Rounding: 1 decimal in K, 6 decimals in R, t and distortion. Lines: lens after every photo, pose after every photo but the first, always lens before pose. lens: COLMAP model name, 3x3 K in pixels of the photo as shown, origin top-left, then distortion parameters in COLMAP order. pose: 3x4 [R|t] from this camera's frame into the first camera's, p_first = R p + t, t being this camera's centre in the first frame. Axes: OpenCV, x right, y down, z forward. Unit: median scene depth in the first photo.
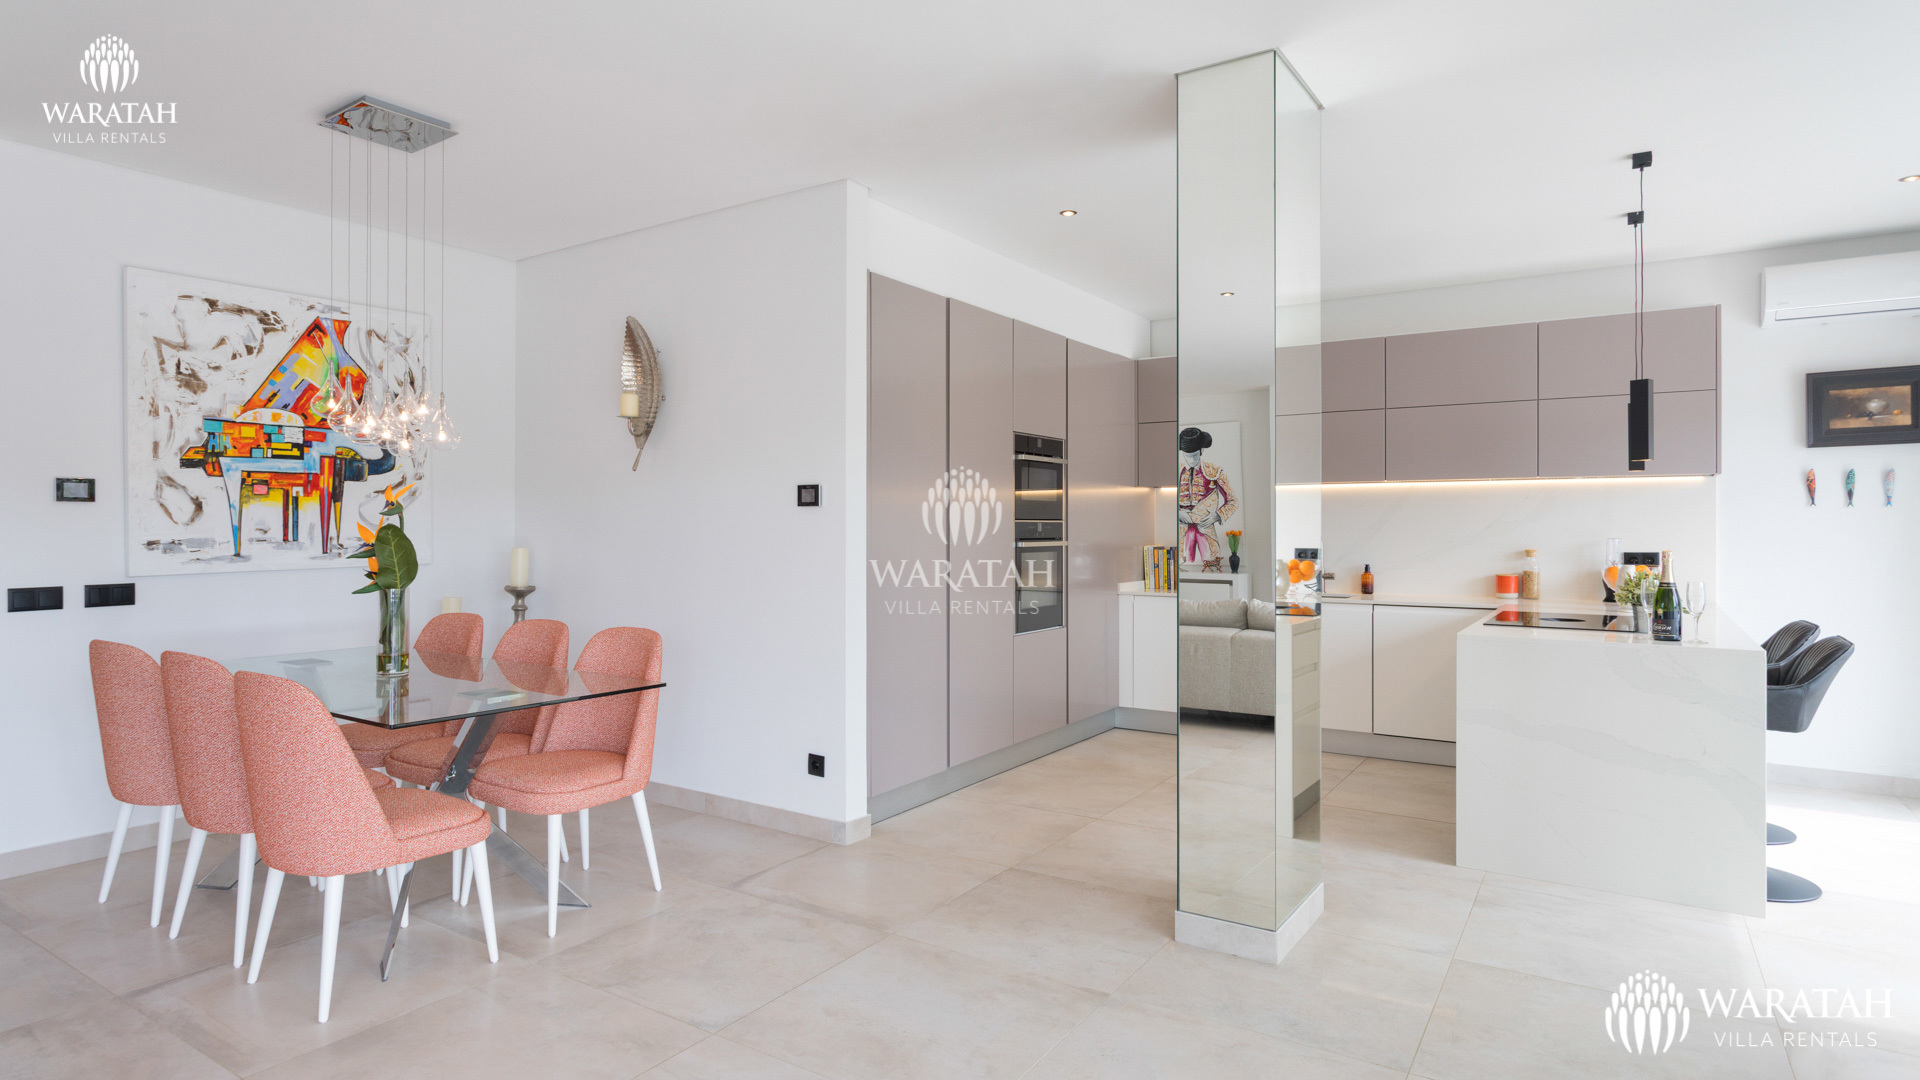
lens RADIAL K [[1009.8, 0, 958.4], [0, 1009.8, 534.2], [0, 0, 1]] dist [-0.000308, -0.000730]
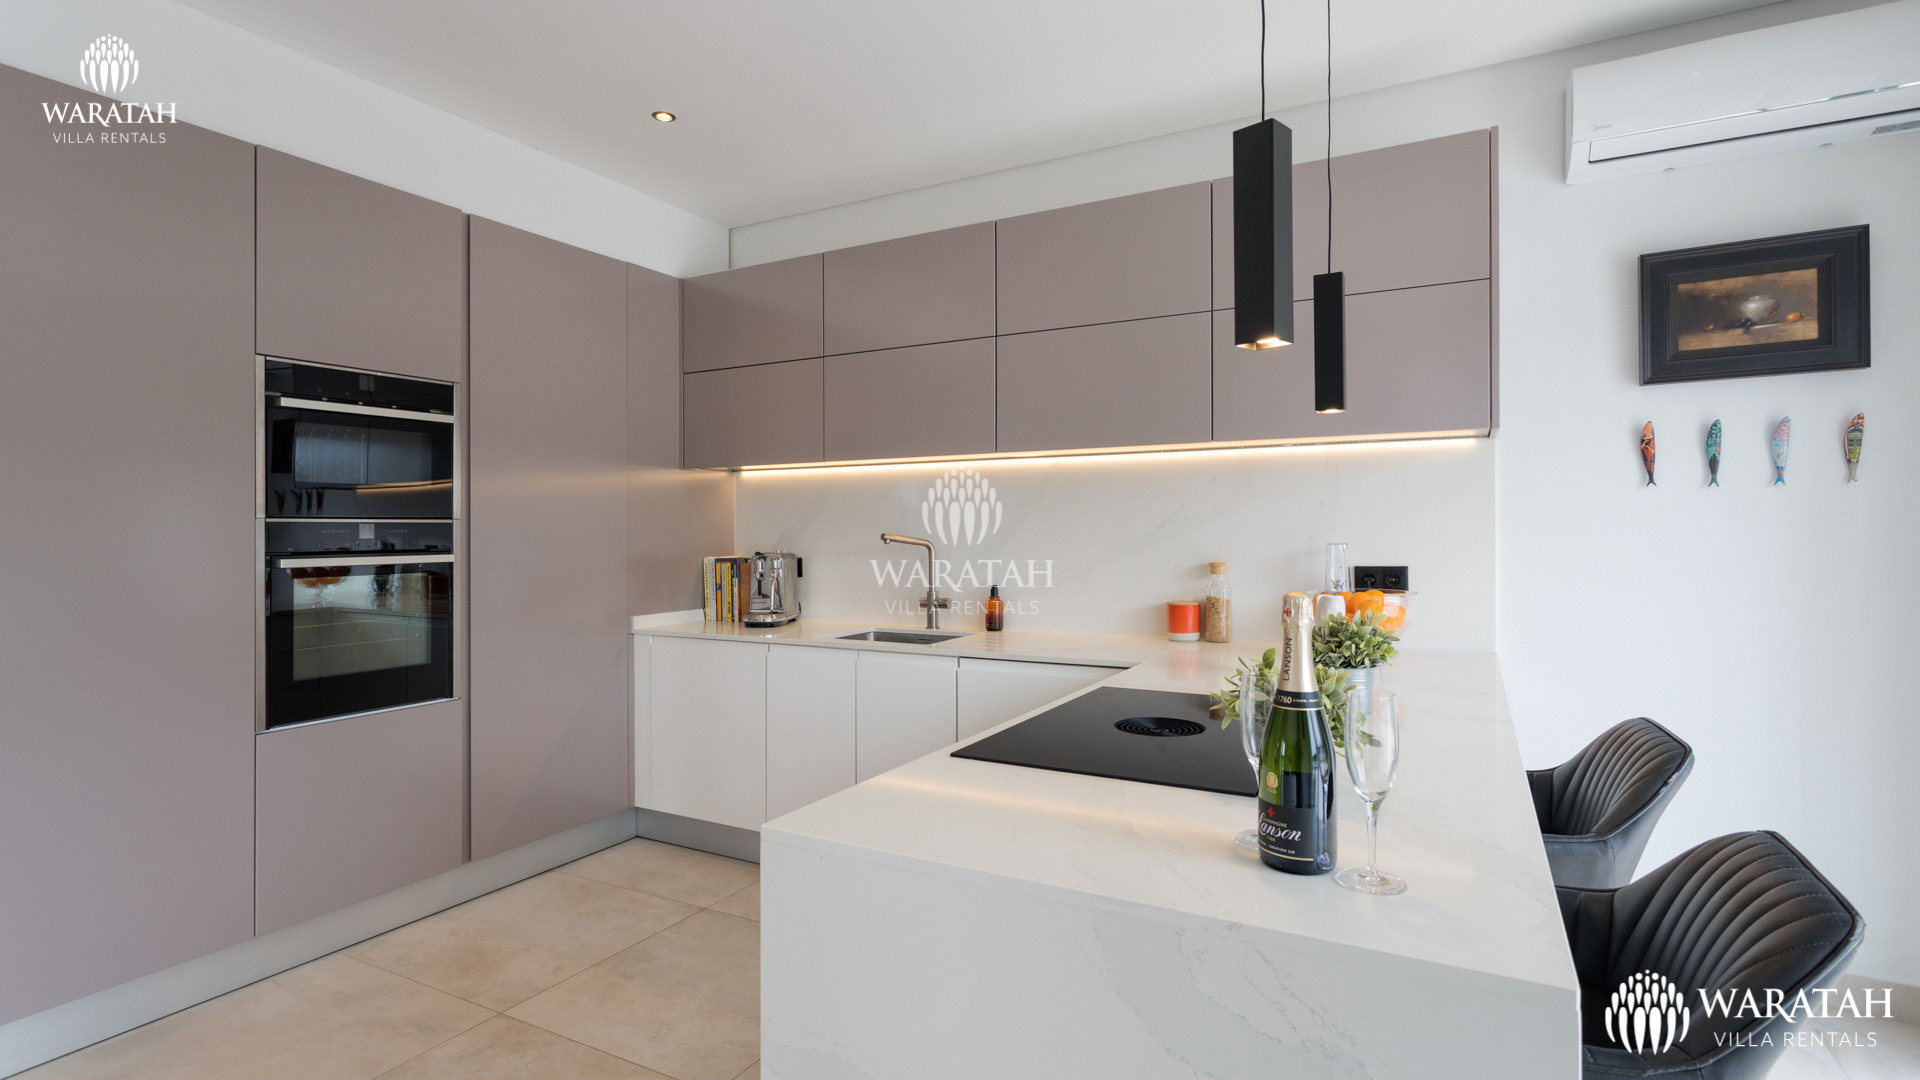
lens RADIAL K [[915.0, 0, 960.0], [0, 915.0, 540.0], [0, 0, 1]] dist [-0.000744, 0.000245]
pose [[0.996430, -0.007969, 0.084050, 0.405901], [0.007508, 0.999955, 0.005803, -0.003099], [-0.084092, -0.005152, 0.996445, 0.508324]]
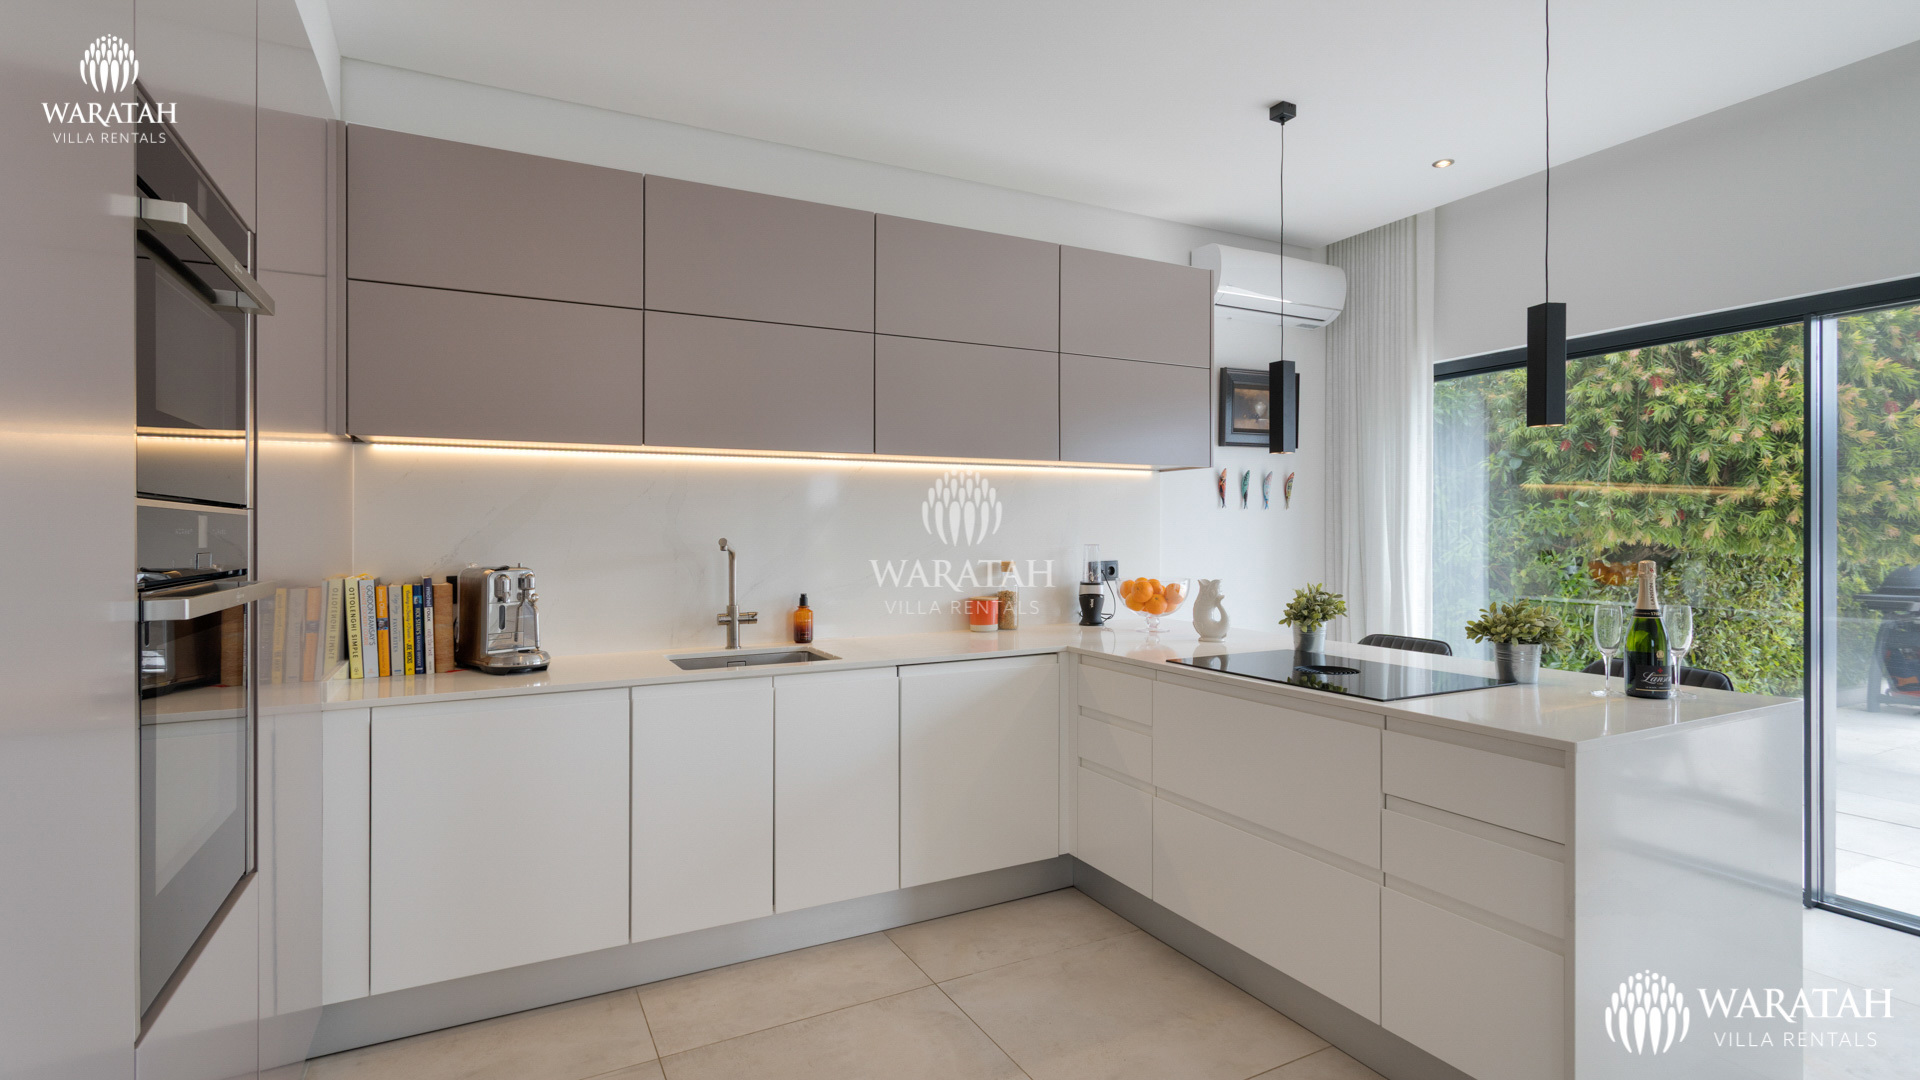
lens RADIAL K [[925.2, 0, 961.4], [0, 925.2, 545.6], [0, 0, 1]] dist [-0.024798, 0.000063]
pose [[0.476541, -0.014686, 0.879030, -0.036936], [0.011286, 0.999880, 0.010587, -0.004089], [-0.879080, 0.004876, 0.476650, 0.797742]]
